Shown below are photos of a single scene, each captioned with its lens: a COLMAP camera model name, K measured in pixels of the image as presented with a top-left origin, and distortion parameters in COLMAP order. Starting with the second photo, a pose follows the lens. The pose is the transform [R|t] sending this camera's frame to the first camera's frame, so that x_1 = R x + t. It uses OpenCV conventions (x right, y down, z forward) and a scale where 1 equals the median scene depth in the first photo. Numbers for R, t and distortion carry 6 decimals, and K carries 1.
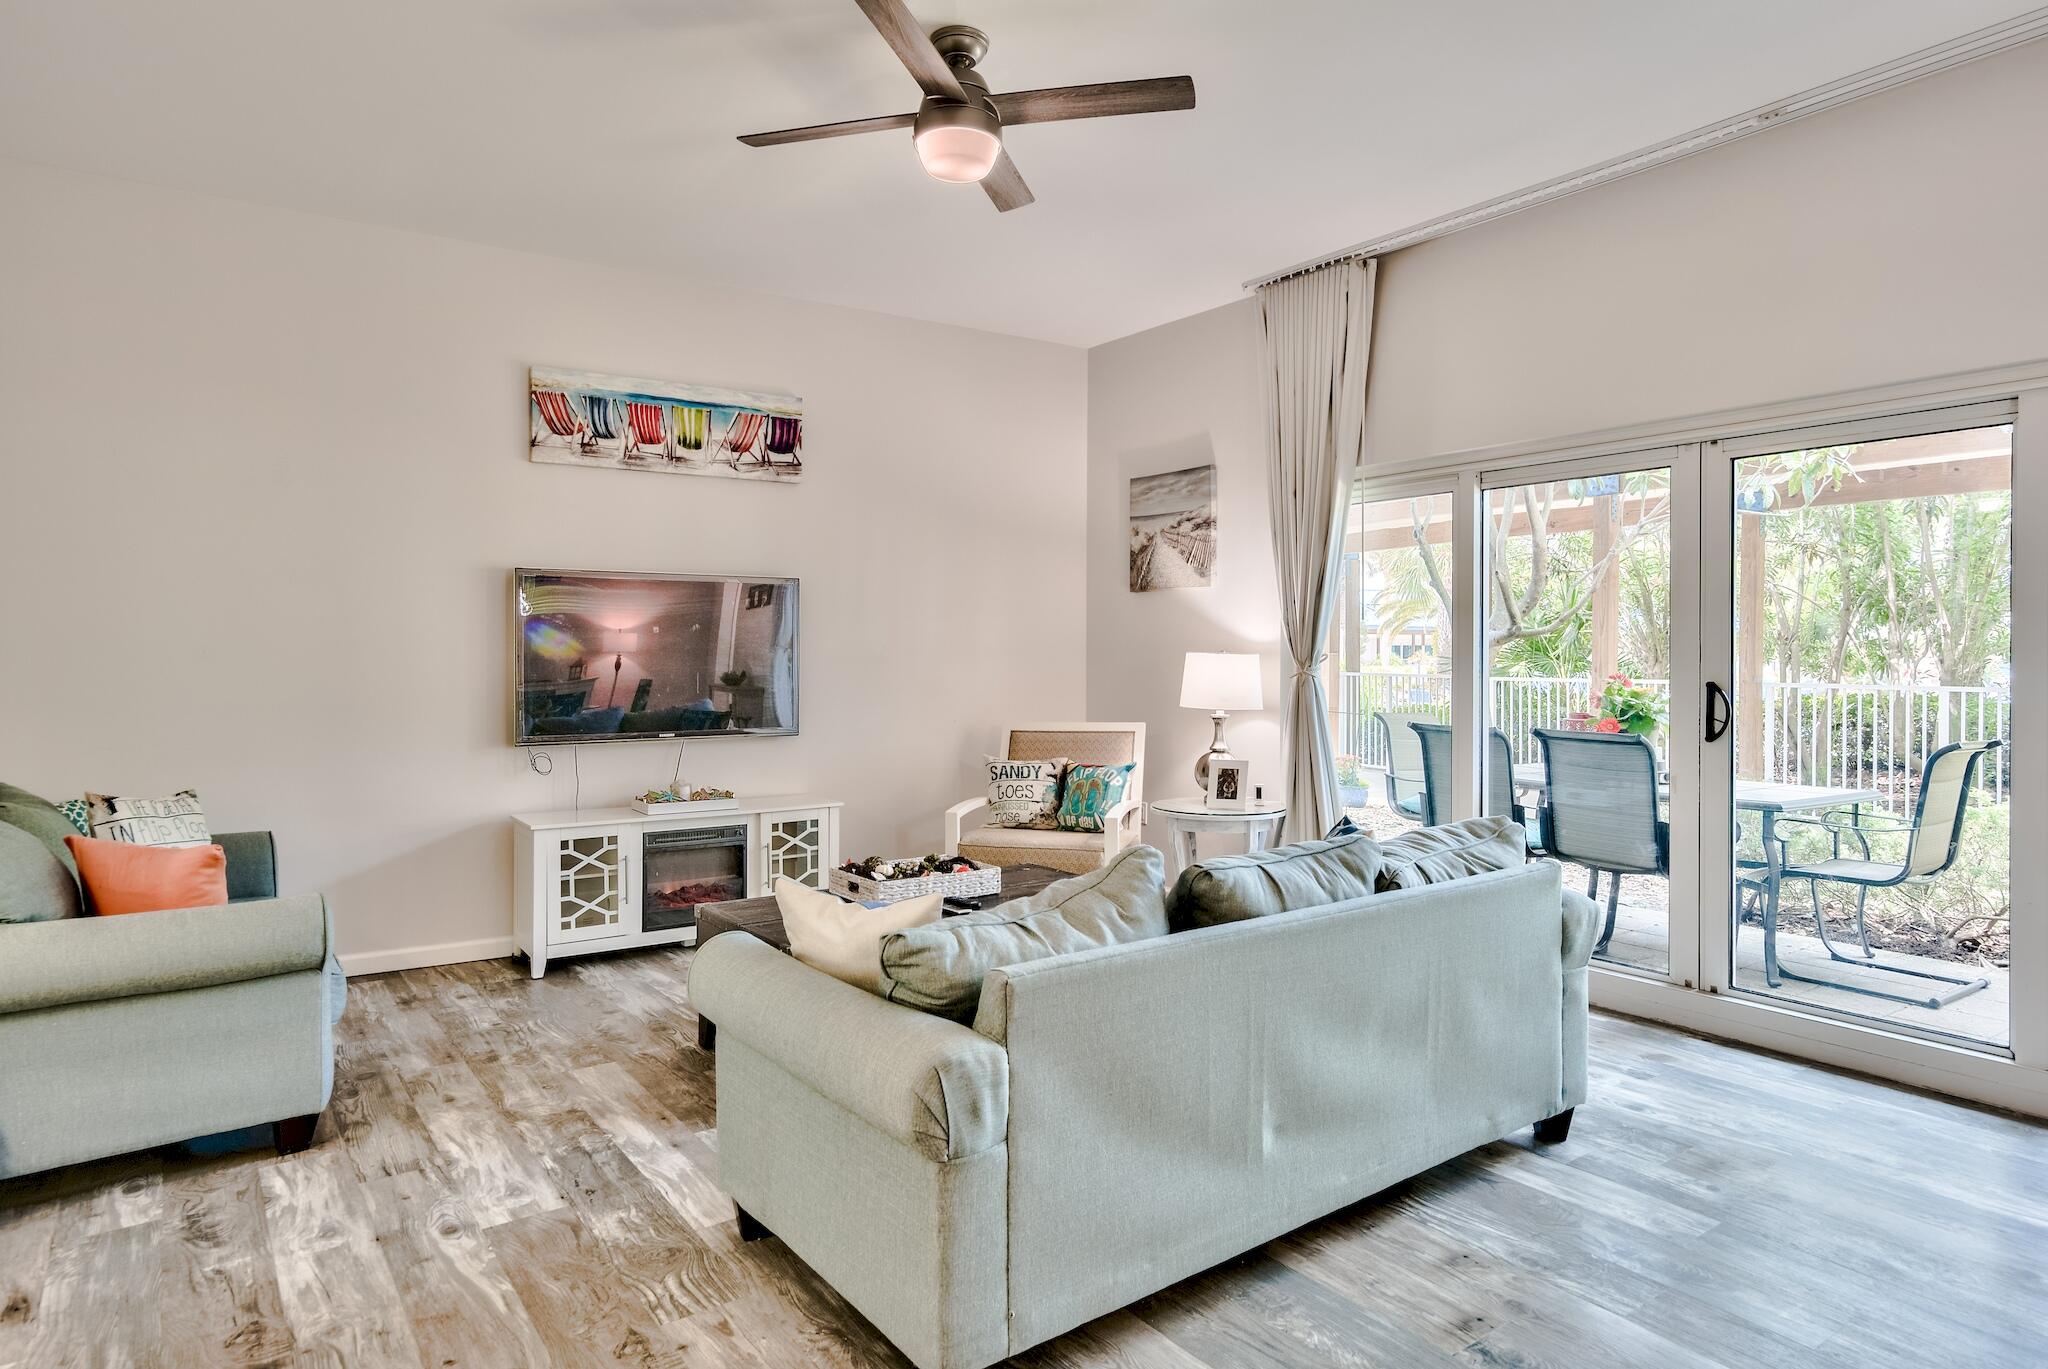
lens RADIAL K [[1176.6, 0, 1015.2], [0, 1176.6, 662.6], [0, 0, 1]] dist [0.017175, -0.000970]
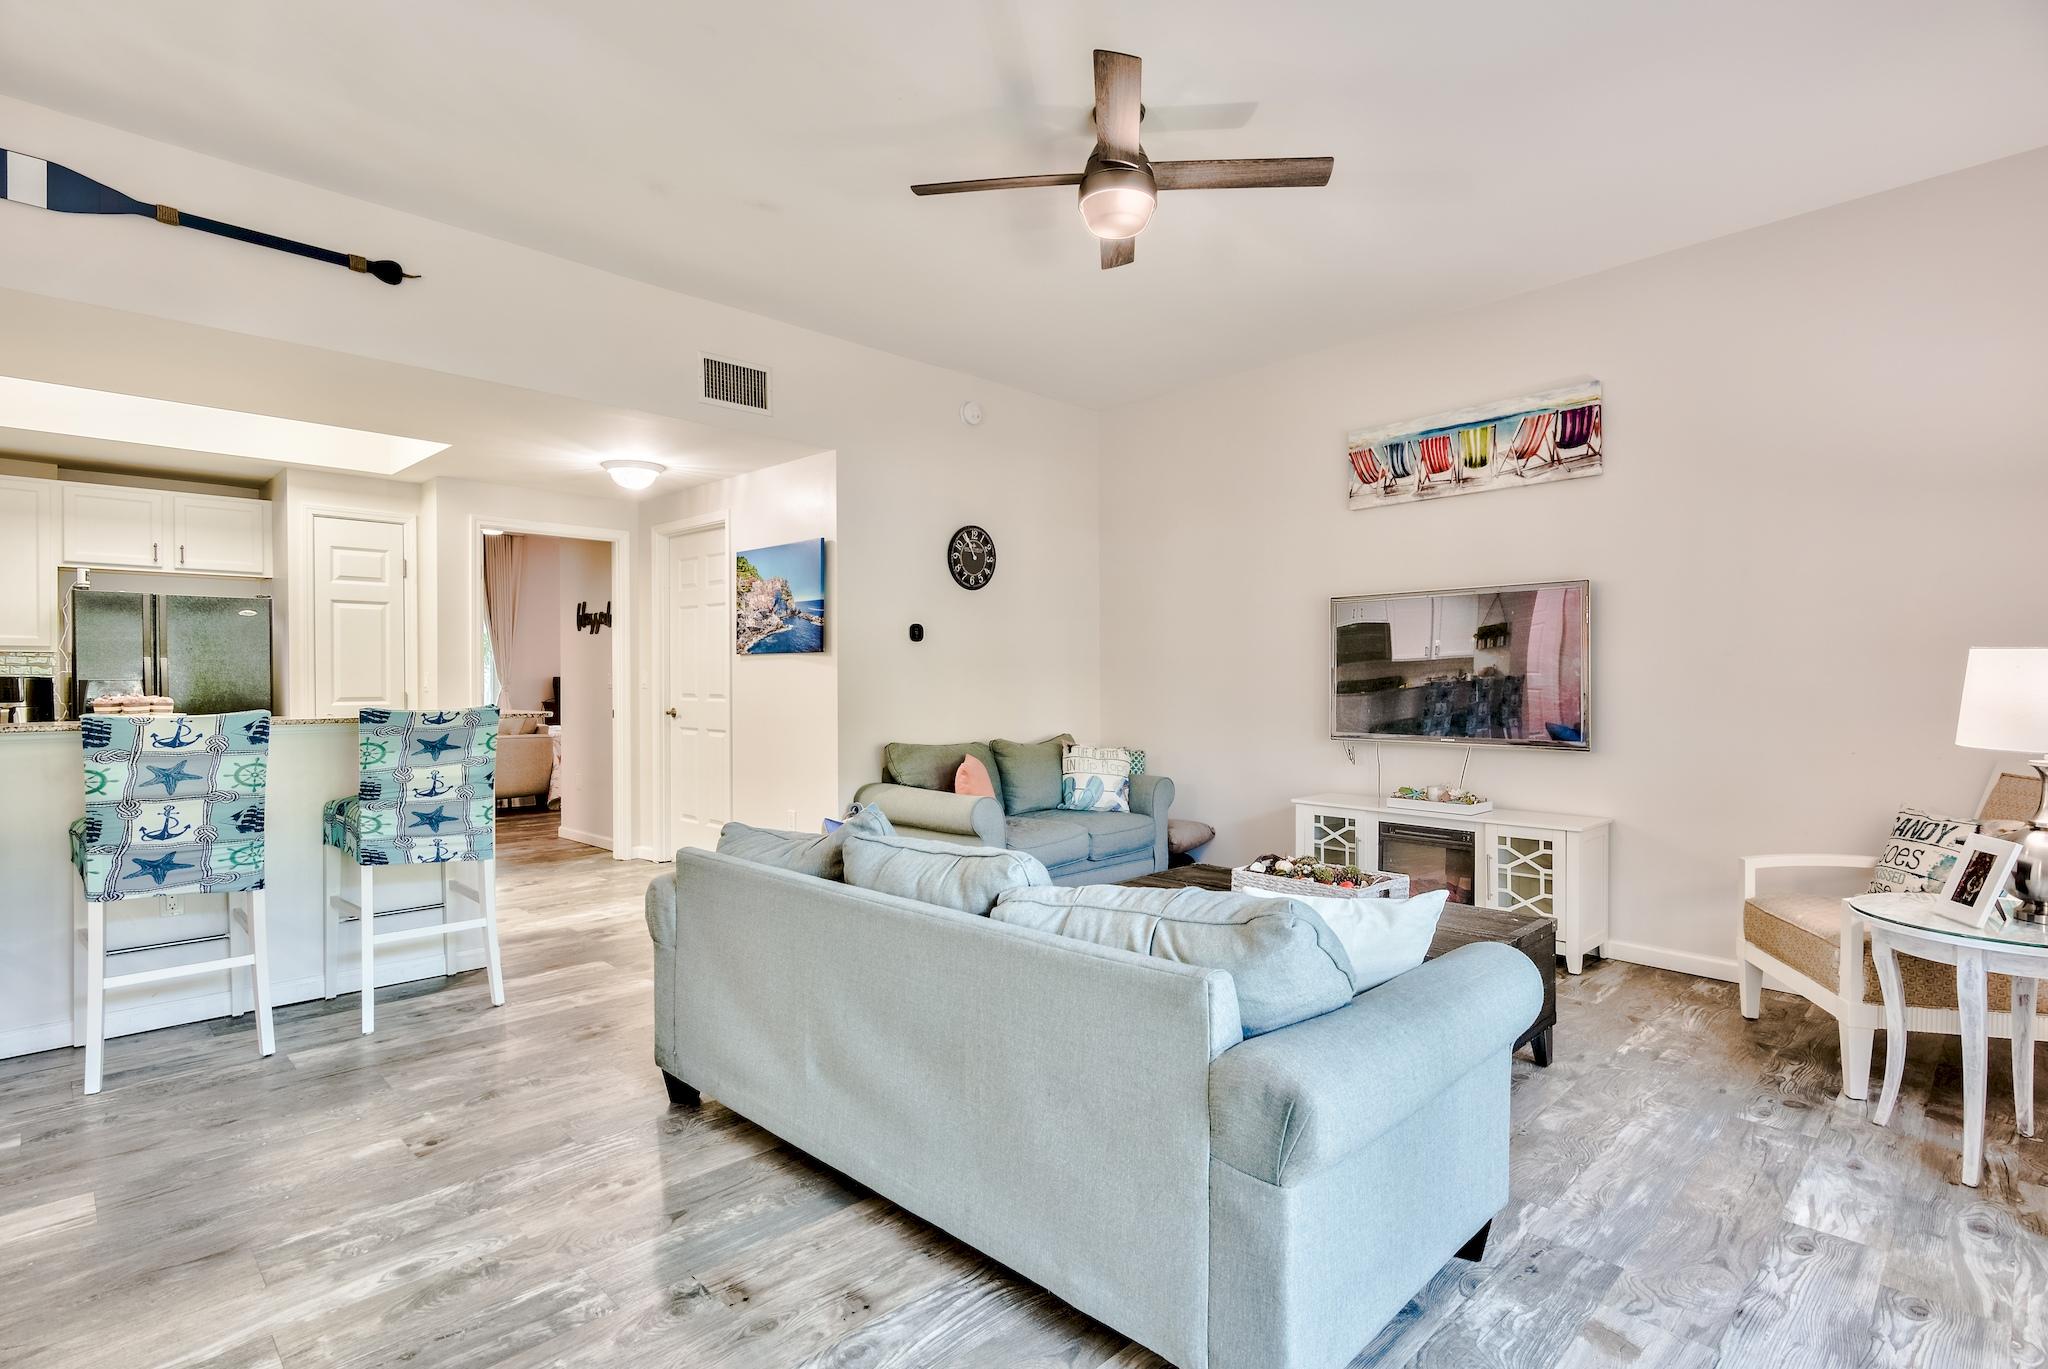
lens RADIAL K [[1006.8, 0, 1024.0], [0, 1006.8, 684.5], [0, 0, 1]] dist [-0.003578, 0.000030]
pose [[0.154788, 0.004411, -0.987938, 0.570352], [-0.006231, 0.999975, 0.003488, 0.010637], [0.987928, 0.005616, 0.154811, 0.491446]]
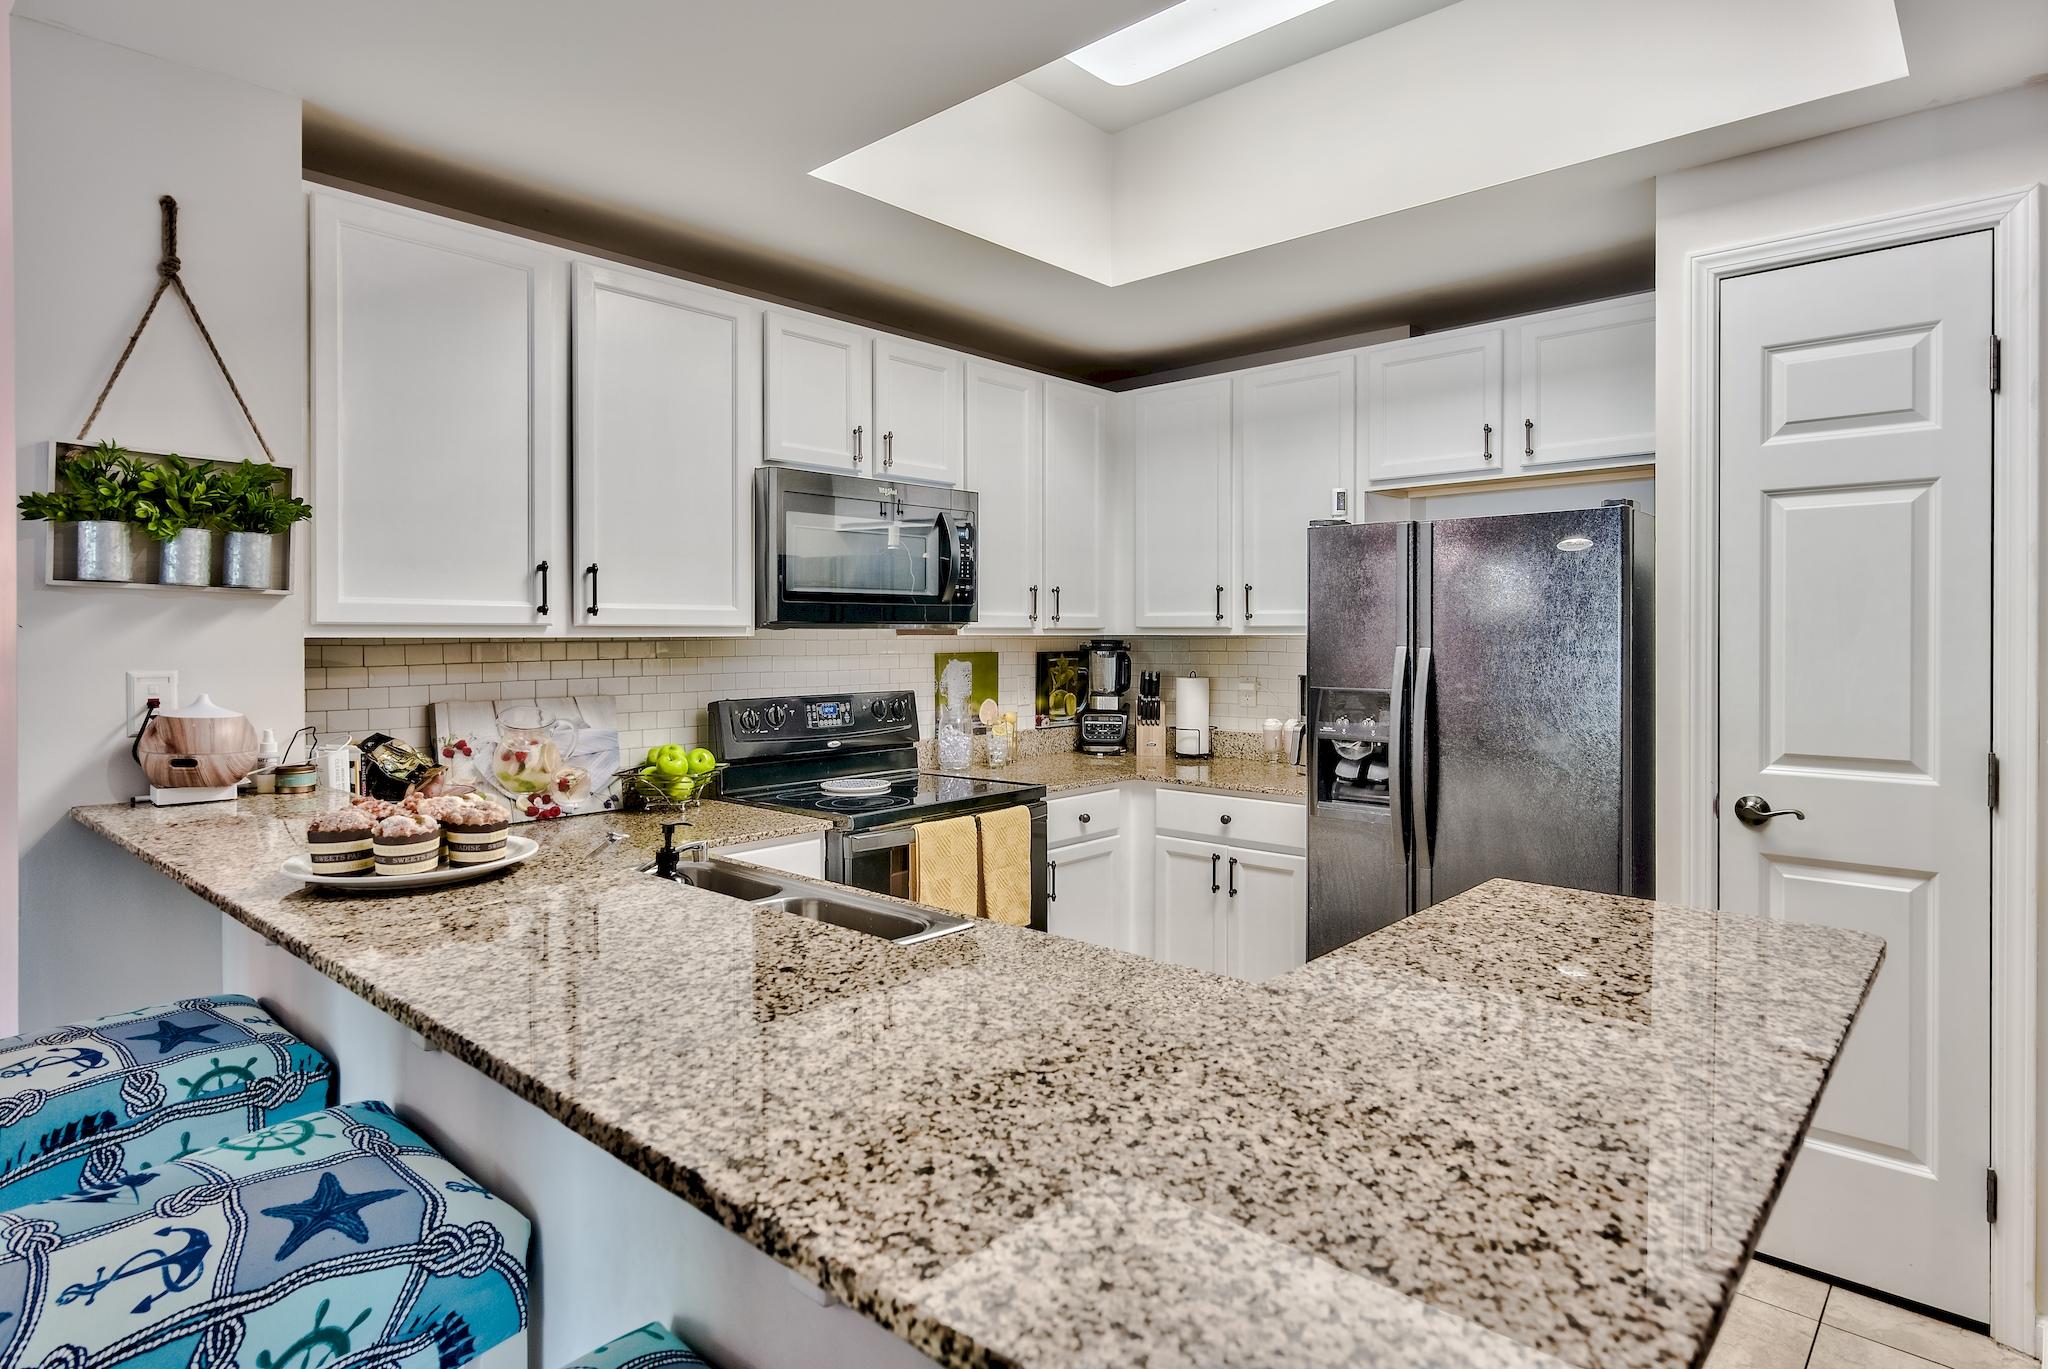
lens RADIAL K [[1106.1, 0, 1030.2], [0, 1106.1, 641.4], [0, 0, 1]] dist [0.000307, -0.000375]
pose [[-0.981624, 0.000200, -0.190824, -0.285754], [-0.002523, 0.999898, 0.014027, -0.018804], [0.190807, 0.014251, -0.981524, 0.292641]]
